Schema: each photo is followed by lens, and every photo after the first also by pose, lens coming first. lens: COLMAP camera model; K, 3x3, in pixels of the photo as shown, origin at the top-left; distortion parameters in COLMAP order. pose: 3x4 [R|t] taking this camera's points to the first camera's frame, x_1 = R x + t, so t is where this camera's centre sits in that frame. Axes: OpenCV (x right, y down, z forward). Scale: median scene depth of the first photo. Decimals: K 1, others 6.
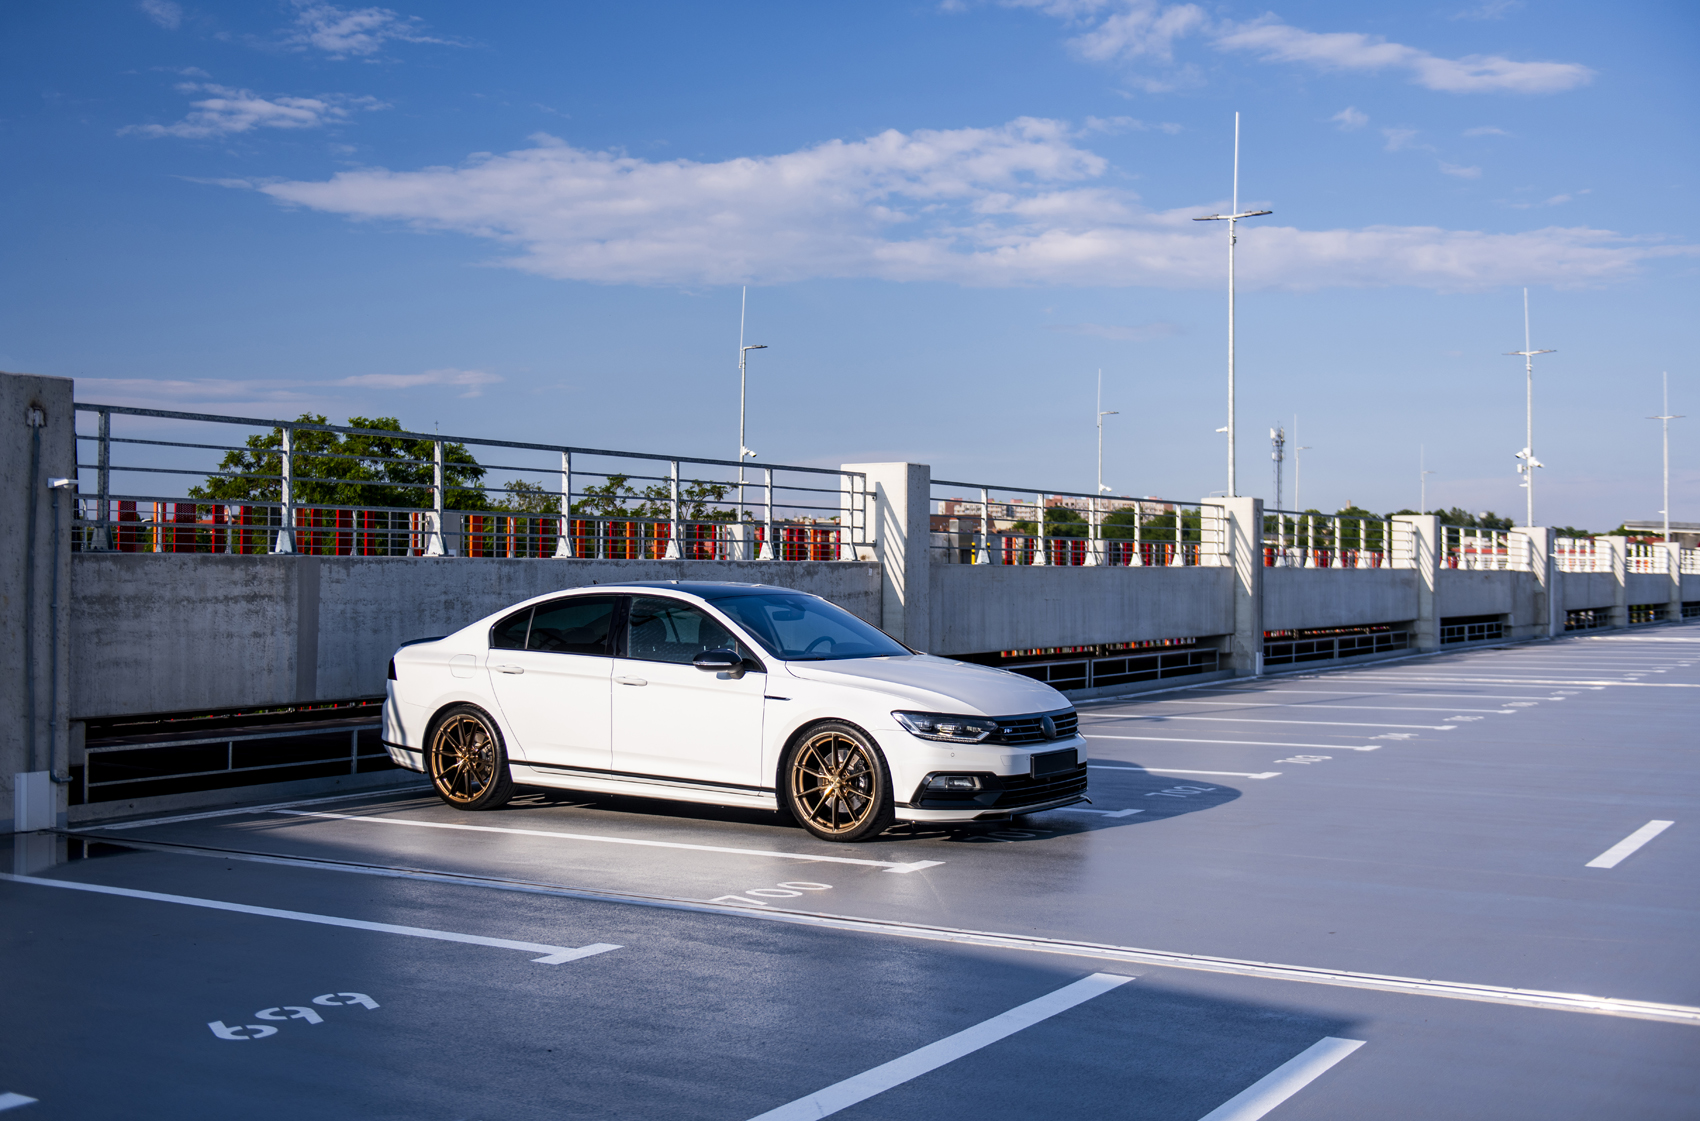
lens RADIAL K [[1852.2, 0, 836.6], [0, 1852.2, 555.4], [0, 0, 1]] dist [-0.021568, 0.000000]
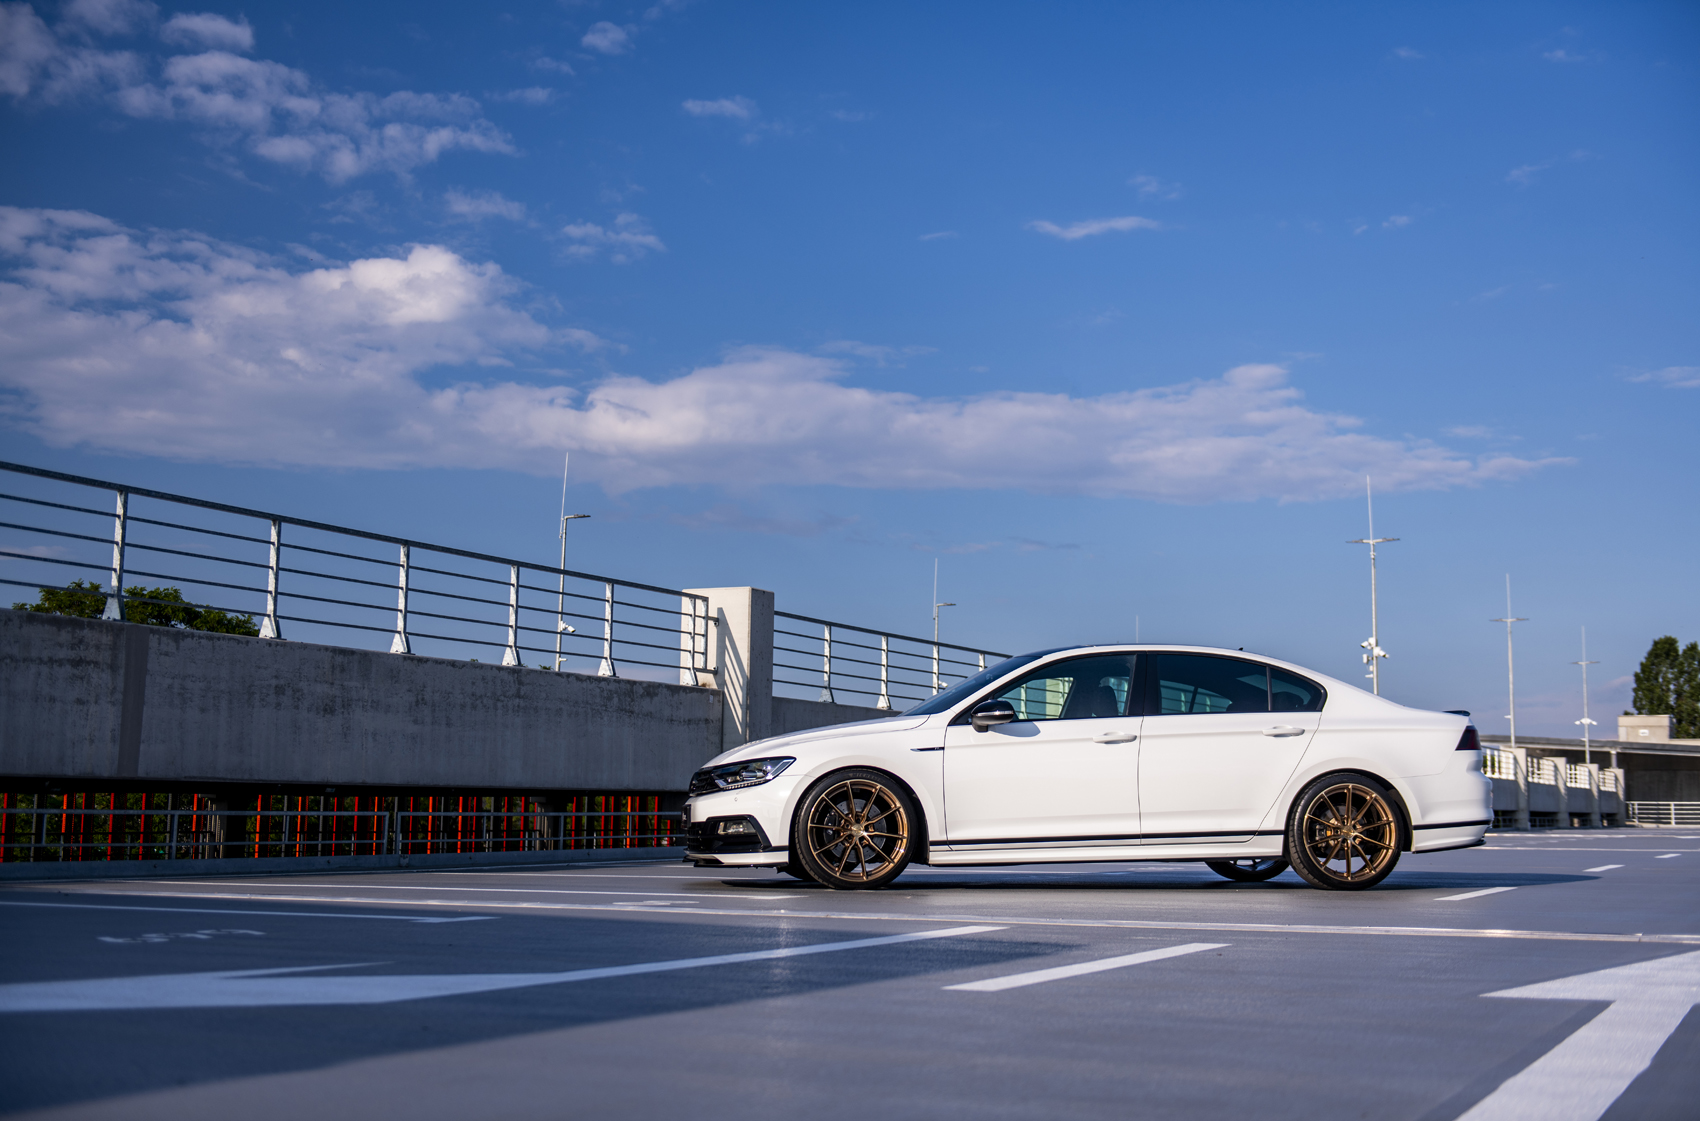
lens RADIAL K [[1997.7, 0, 852.7], [0, 1997.7, 560.1], [0, 0, 1]] dist [-0.023083, 0.000000]
pose [[0.994561, 0.023682, 0.101426, -0.024144], [-0.012246, 0.993641, -0.111924, 0.081633], [-0.103431, 0.110073, 0.988527, -0.063494]]
